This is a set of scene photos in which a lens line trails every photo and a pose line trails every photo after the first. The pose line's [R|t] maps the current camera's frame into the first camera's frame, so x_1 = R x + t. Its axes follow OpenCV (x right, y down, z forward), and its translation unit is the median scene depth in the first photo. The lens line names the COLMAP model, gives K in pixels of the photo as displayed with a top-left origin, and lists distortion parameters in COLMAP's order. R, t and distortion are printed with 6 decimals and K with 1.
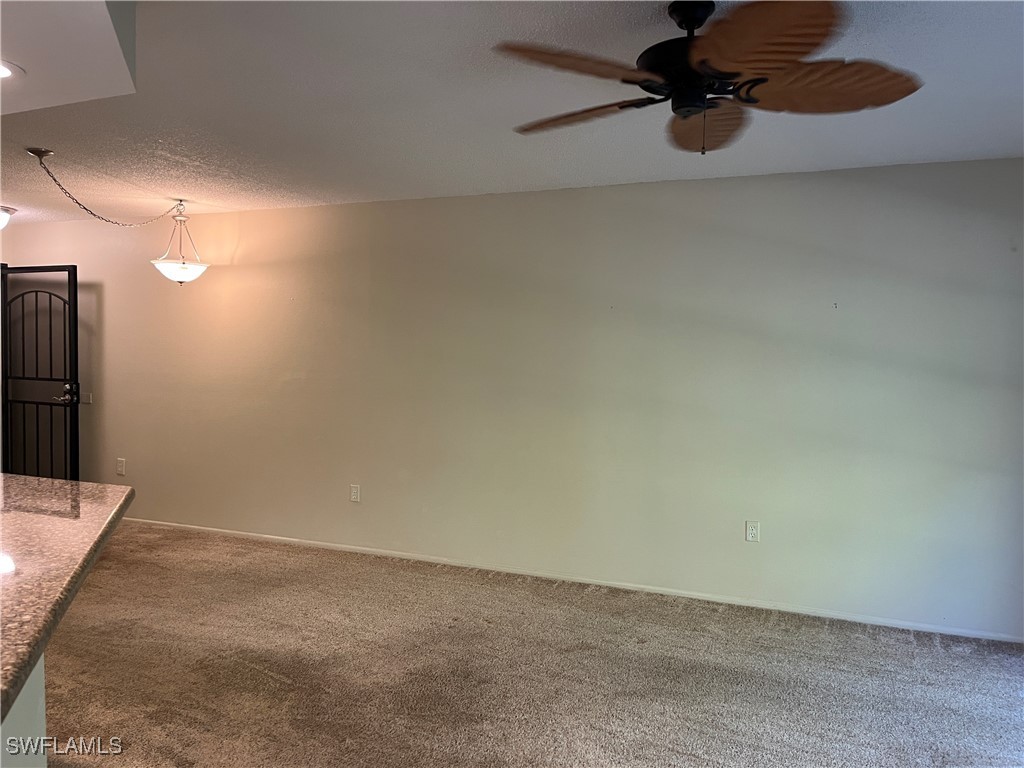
lens RADIAL K [[774.7, 0, 511.2], [0, 774.7, 381.9], [0, 0, 1]] dist [0.069391, -0.086850]
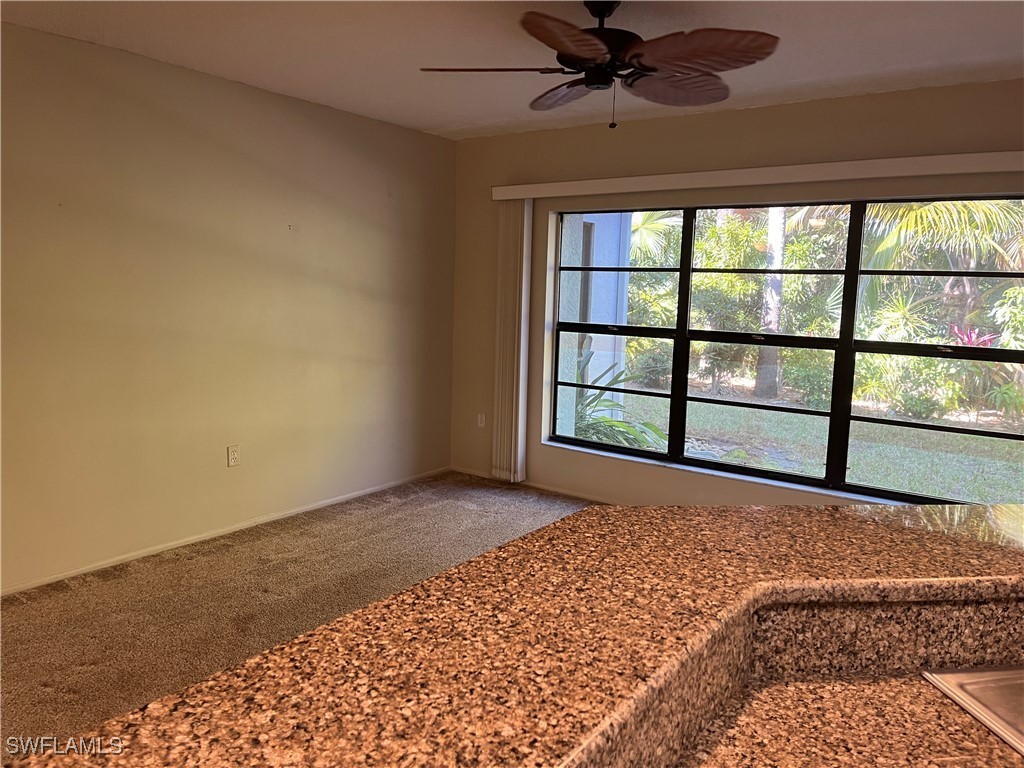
lens RADIAL K [[774.7, 0, 511.2], [0, 774.7, 381.9], [0, 0, 1]] dist [0.069391, -0.086850]
pose [[0.212016, -0.133530, 0.968101, -0.562632], [0.009680, 0.990860, 0.134549, -0.028727], [-0.977218, -0.019155, 0.211371, 0.467868]]
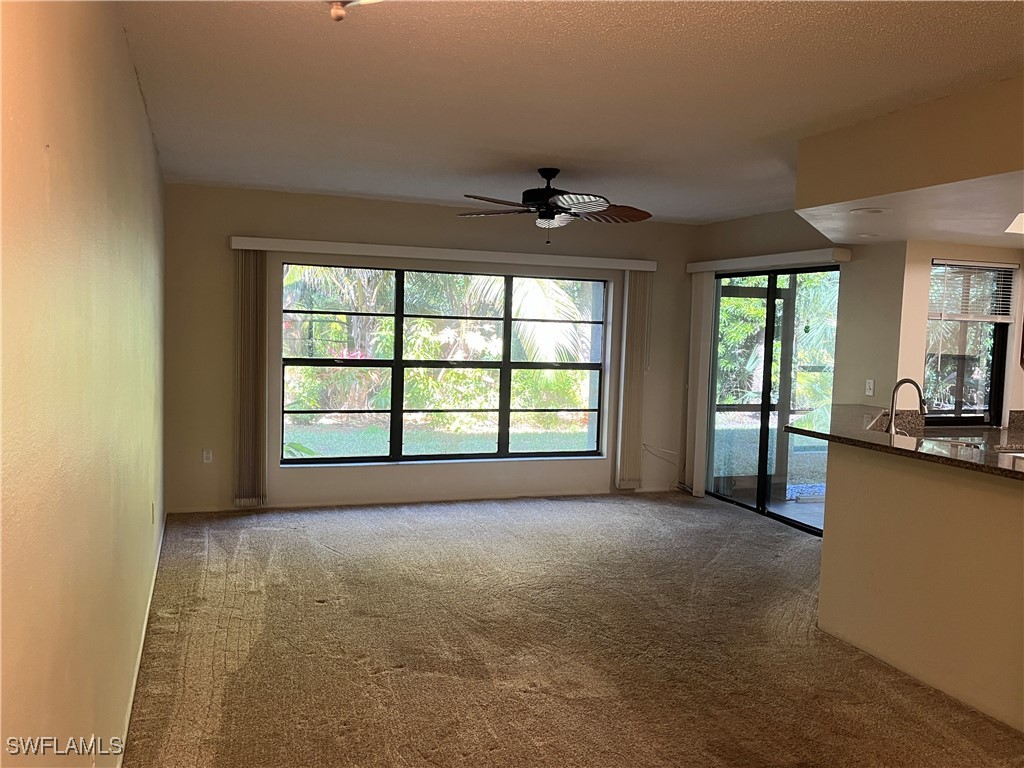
lens RADIAL K [[849.2, 0, 506.0], [0, 849.2, 380.0], [0, 0, 1]] dist [0.076775, -0.087065]
pose [[-0.680477, -0.084538, 0.727877, -0.741471], [-0.014788, 0.994705, 0.101704, -0.080142], [-0.732620, 0.058444, -0.678124, 1.415779]]
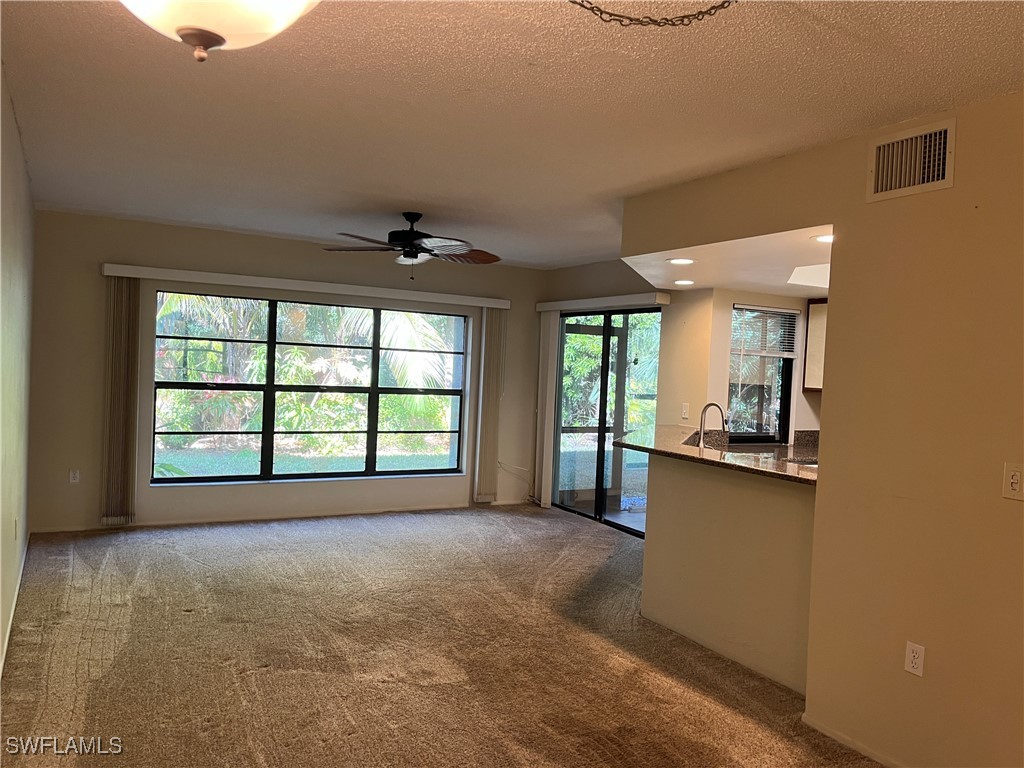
lens RADIAL K [[774.7, 0, 511.2], [0, 774.7, 381.9], [0, 0, 1]] dist [0.069391, -0.086850]
pose [[-0.793496, -0.065648, 0.605024, -0.765141], [-0.034899, 0.997437, 0.062457, -0.071473], [-0.607574, 0.028445, -0.793753, 1.425134]]
